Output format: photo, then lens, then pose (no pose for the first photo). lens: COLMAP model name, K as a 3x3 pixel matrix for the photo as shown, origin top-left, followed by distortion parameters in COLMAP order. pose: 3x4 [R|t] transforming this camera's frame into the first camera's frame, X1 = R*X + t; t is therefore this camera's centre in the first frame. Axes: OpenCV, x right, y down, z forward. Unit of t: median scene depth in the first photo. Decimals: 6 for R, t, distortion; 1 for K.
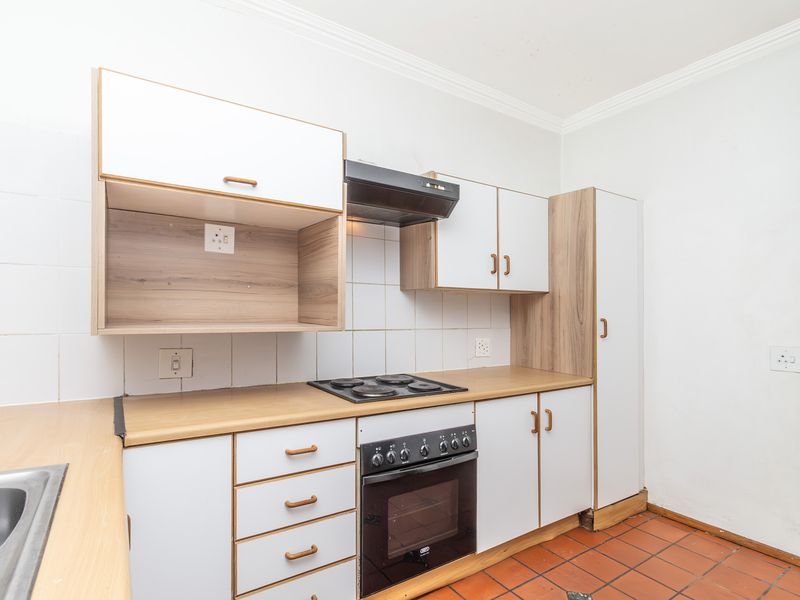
lens RADIAL K [[433.5, 0, 400.0], [0, 433.5, 300.0], [0, 0, 1]] dist [0.002801, 0.000552]
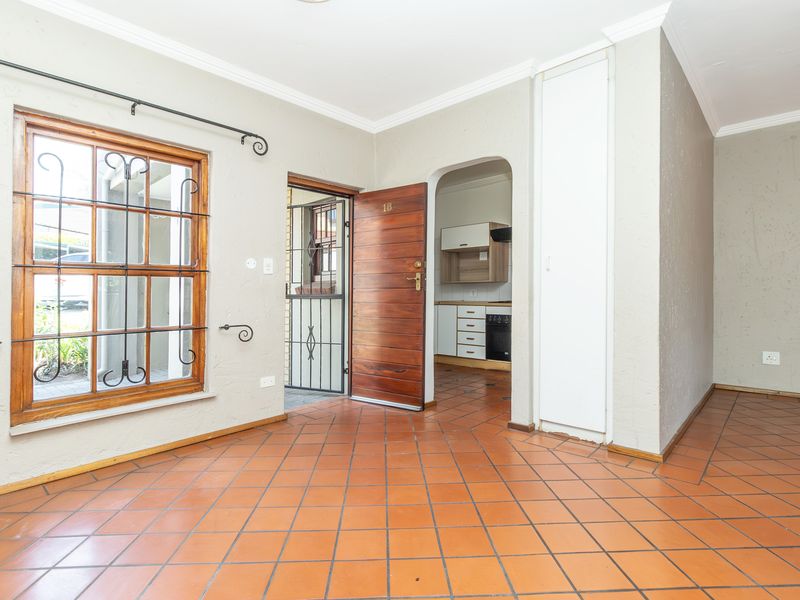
lens RADIAL K [[430.3, 0, 393.1], [0, 430.3, 314.9], [0, 0, 1]] dist [0.002537, -0.000189]
pose [[0.222642, 0.042783, -0.973961, 2.775968], [0.007371, 0.998934, 0.045565, 0.159142], [0.974872, -0.017324, 0.222090, -0.439984]]
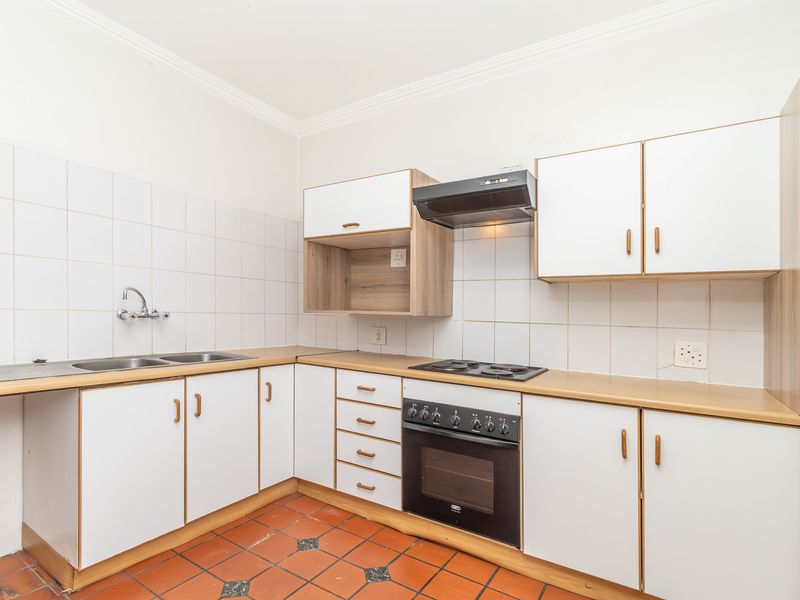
lens RADIAL K [[430.3, 0, 393.1], [0, 430.3, 314.9], [0, 0, 1]] dist [0.002537, -0.000189]
pose [[0.390654, -0.003271, -0.920532, 1.024713], [-0.001894, 0.999989, -0.004357, 0.071896], [0.920535, 0.003445, 0.390644, 0.396538]]
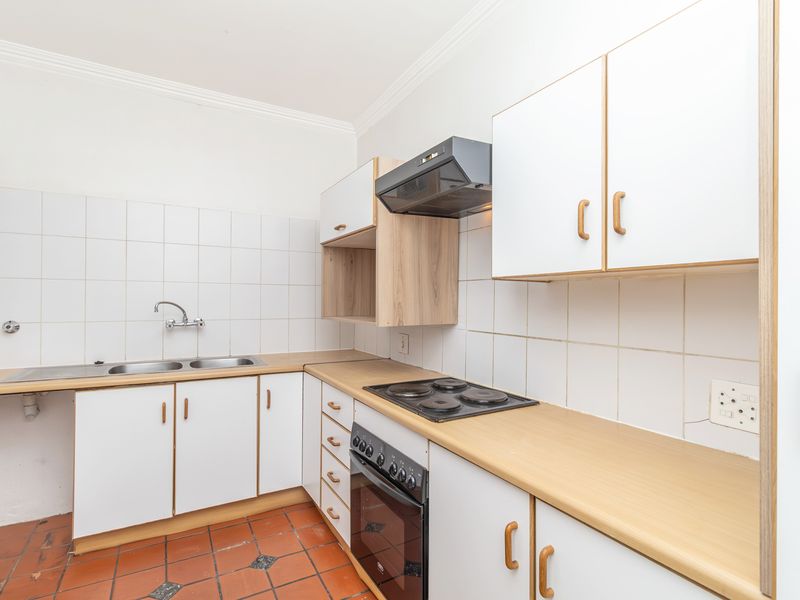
lens RADIAL K [[433.5, 0, 400.0], [0, 433.5, 300.0], [0, 0, 1]] dist [0.002801, 0.000552]
pose [[-0.091593, -0.014097, -0.995697, 0.976514], [0.012865, 0.999800, -0.015338, 0.017363], [0.995713, -0.014214, -0.091393, 1.115022]]
